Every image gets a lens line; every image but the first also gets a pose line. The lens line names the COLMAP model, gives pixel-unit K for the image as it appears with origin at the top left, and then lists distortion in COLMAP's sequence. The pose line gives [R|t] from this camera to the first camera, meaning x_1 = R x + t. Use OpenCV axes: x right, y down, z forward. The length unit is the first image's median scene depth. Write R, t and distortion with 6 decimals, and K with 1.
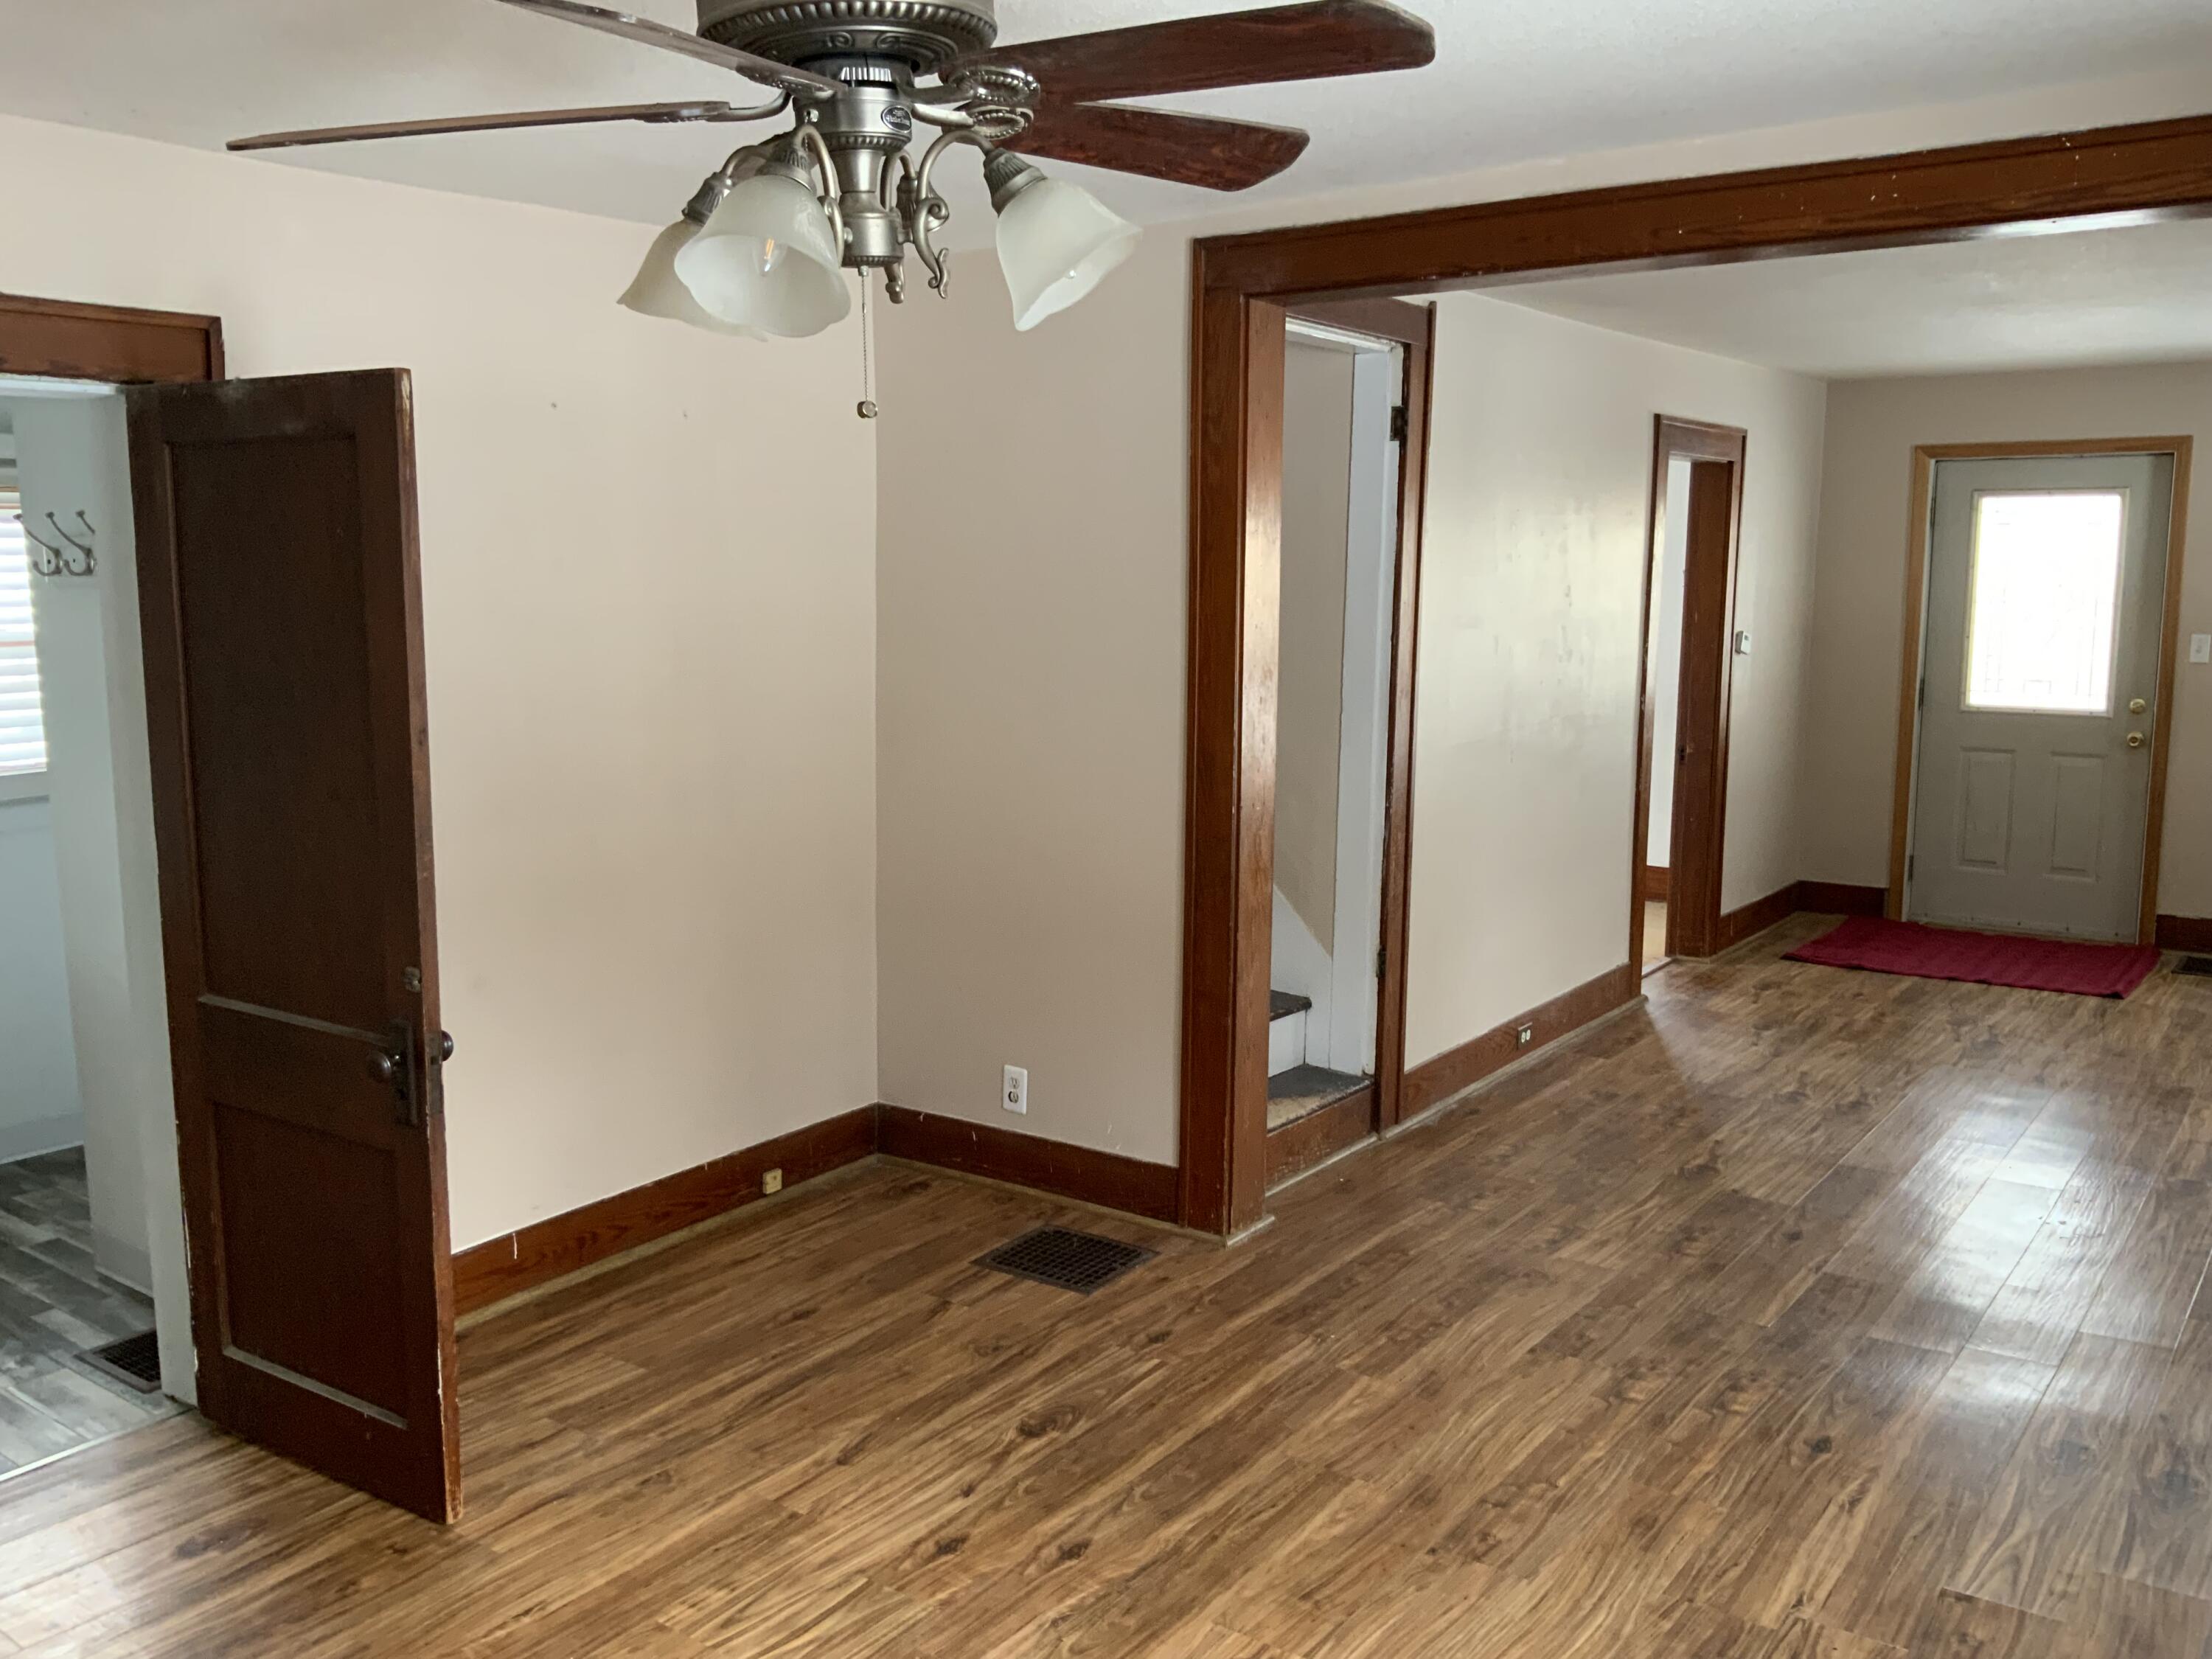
lens RADIAL K [[1831.0, 0, 1092.2], [0, 1831.0, 830.4], [0, 0, 1]] dist [0.080954, -0.118129]
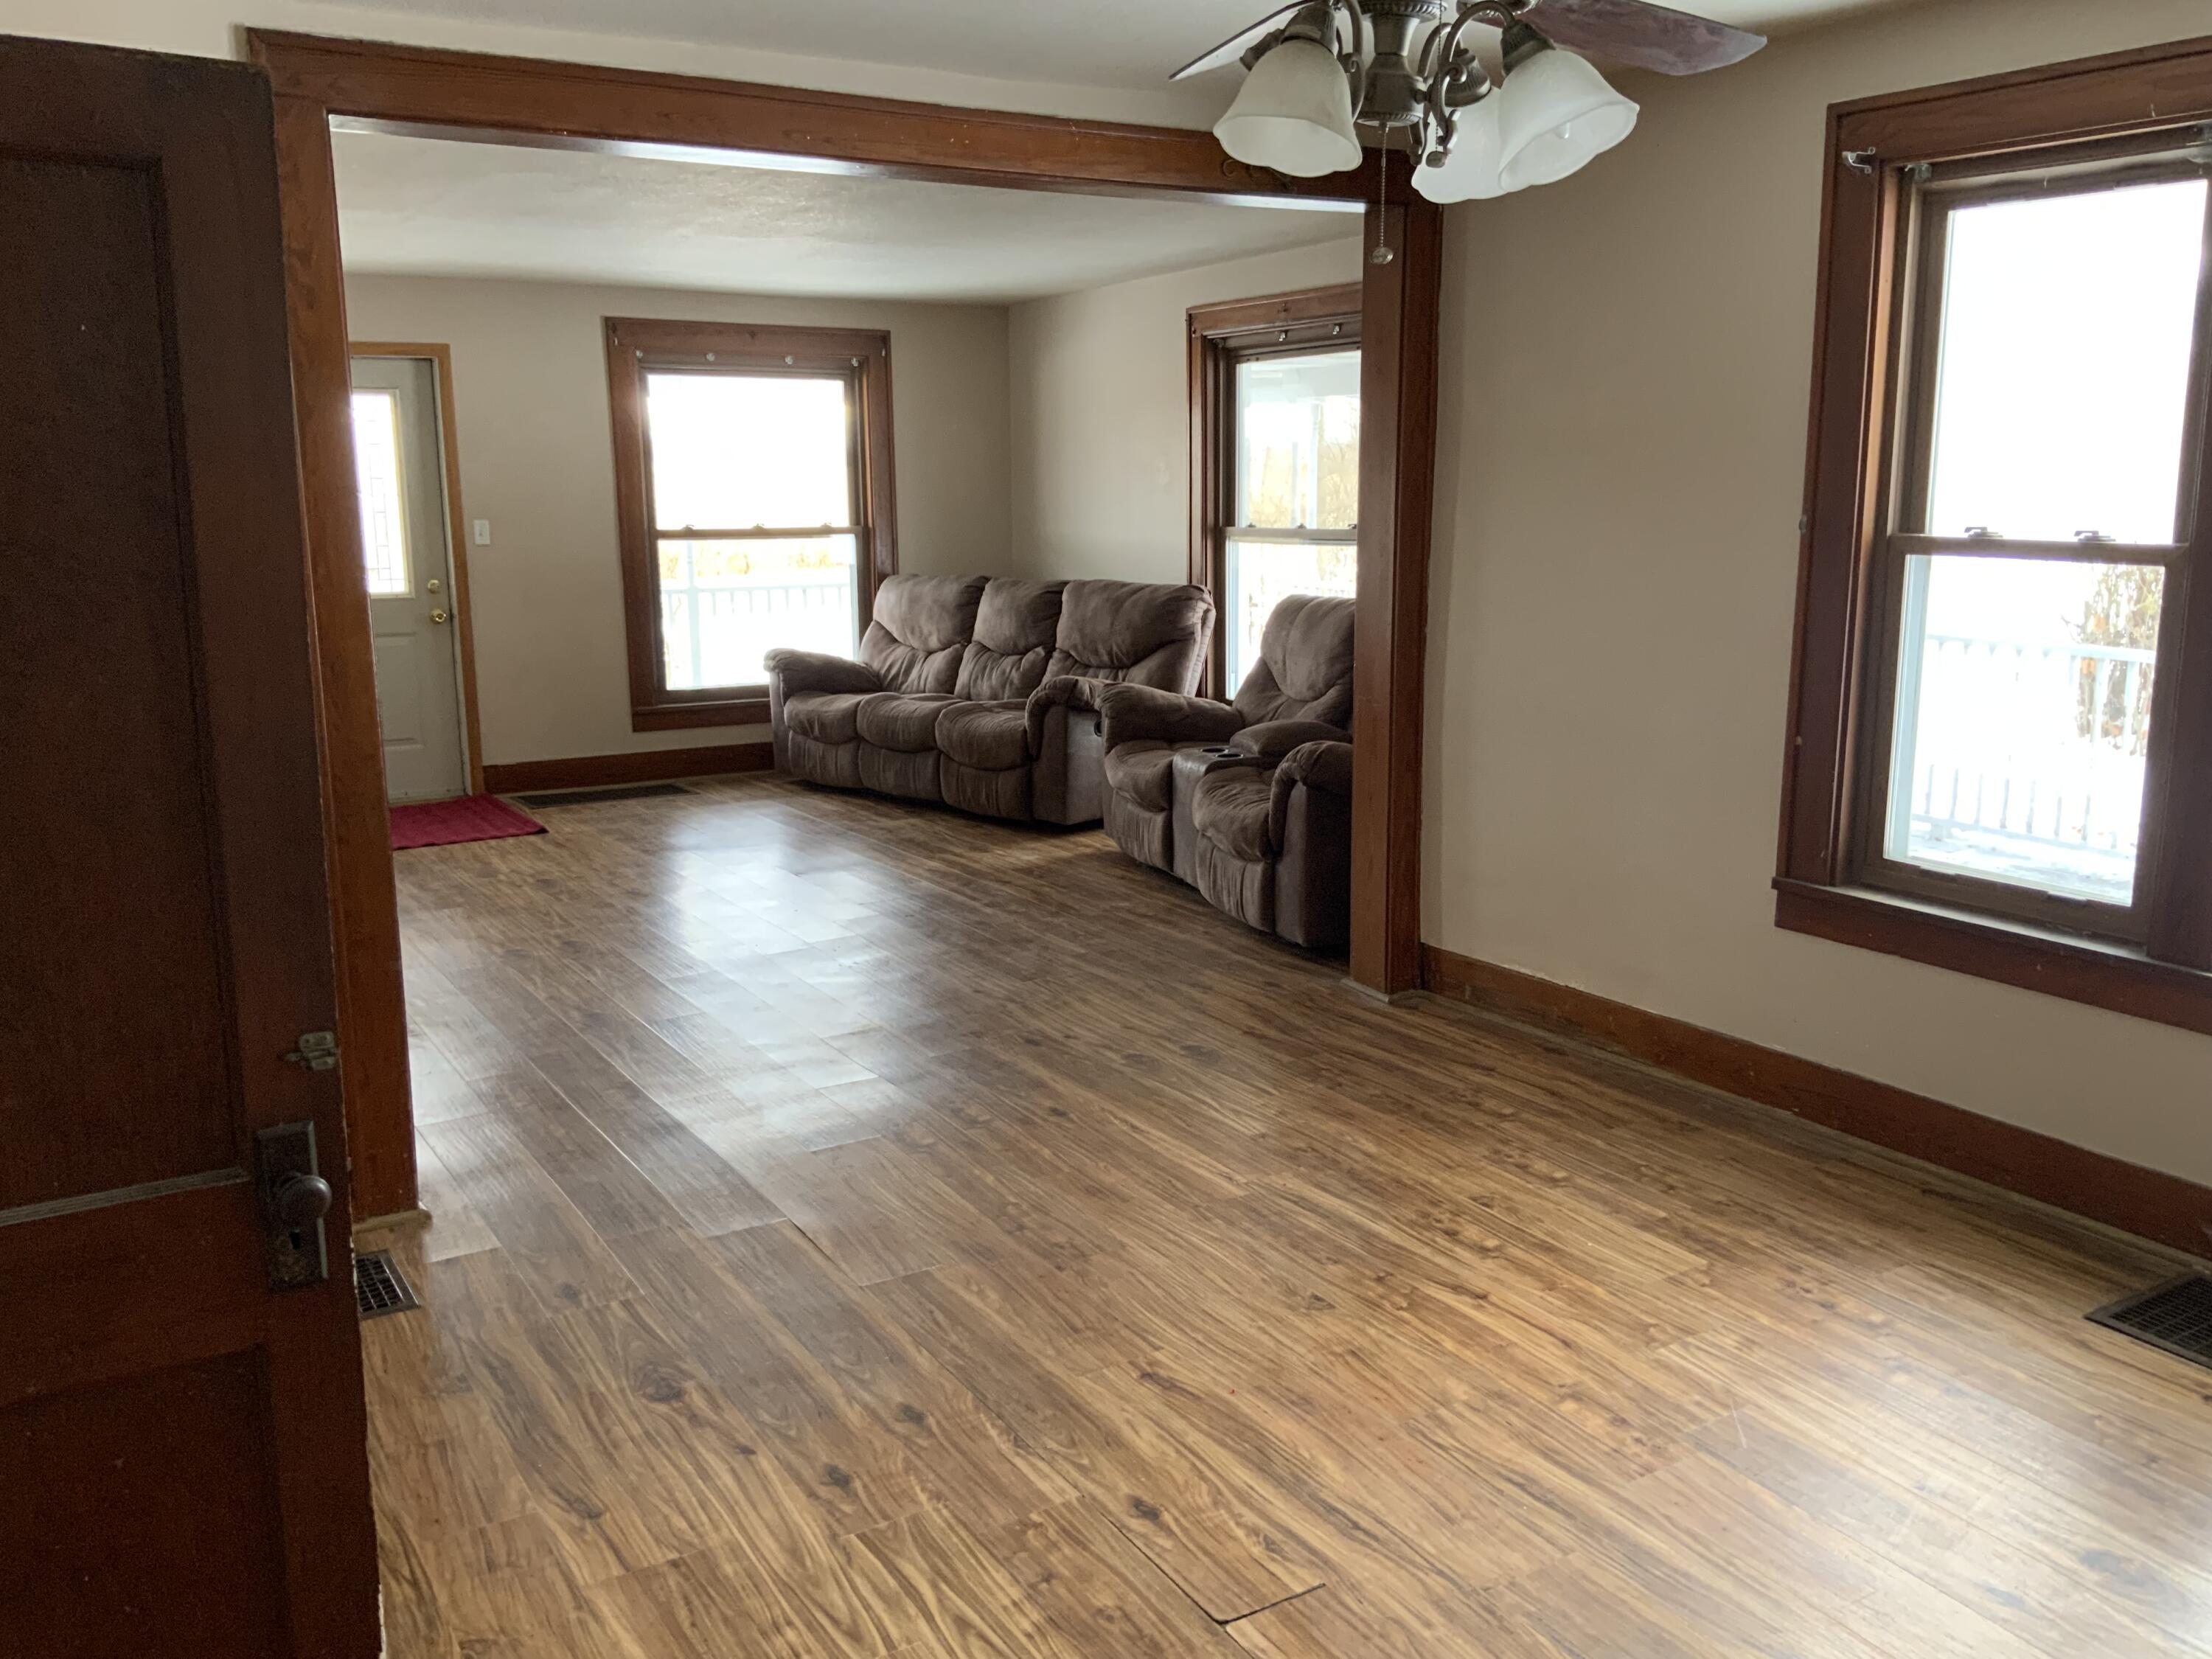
lens RADIAL K [[1831.0, 0, 1092.2], [0, 1831.0, 830.4], [0, 0, 1]] dist [0.080954, -0.118129]
pose [[0.382187, -0.182332, 0.905918, -0.658204], [0.142996, 0.980202, 0.136956, -0.036147], [-0.912954, 0.077200, 0.400693, 0.387579]]
